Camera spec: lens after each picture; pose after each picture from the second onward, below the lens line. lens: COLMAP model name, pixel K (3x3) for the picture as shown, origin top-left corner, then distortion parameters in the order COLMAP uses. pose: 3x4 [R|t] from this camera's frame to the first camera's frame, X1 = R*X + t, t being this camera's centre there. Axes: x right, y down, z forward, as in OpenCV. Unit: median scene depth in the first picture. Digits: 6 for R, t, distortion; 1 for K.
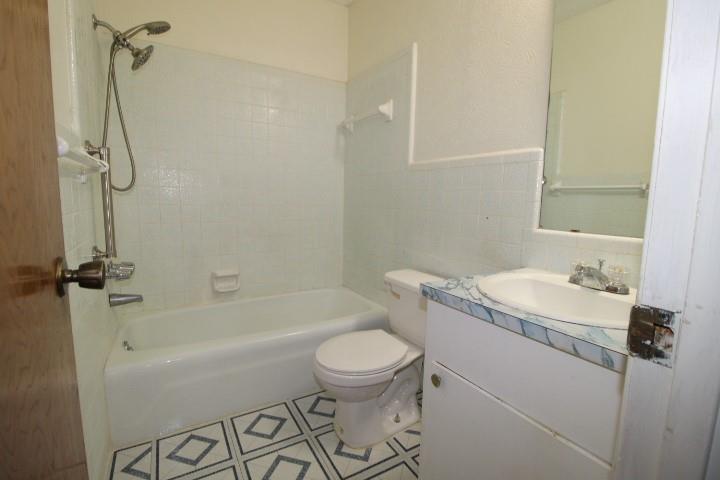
lens RADIAL K [[335.4, 0, 361.8], [0, 335.4, 240.3], [0, 0, 1]] dist [-0.012626, -0.004739]
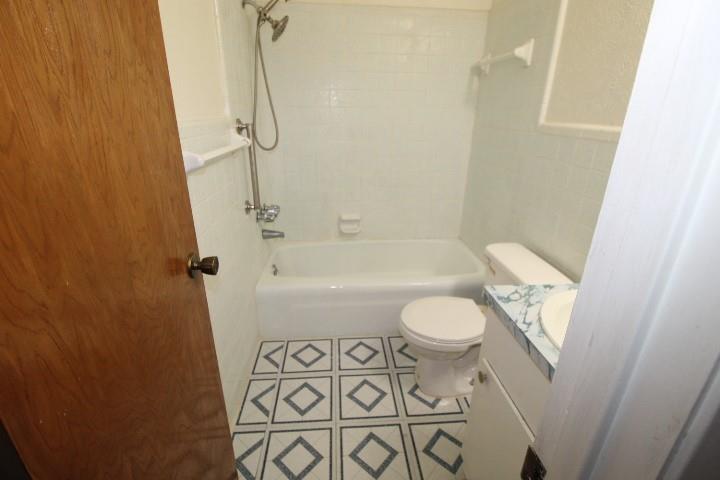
lens RADIAL K [[335.4, 0, 363.9], [0, 335.4, 238.1], [0, 0, 1]] dist [-0.012626, -0.004739]
pose [[0.898163, 0.153135, -0.412131, 0.162799], [-0.051610, 0.967623, 0.247066, -0.159743], [0.436622, -0.200636, 0.876987, -0.002515]]
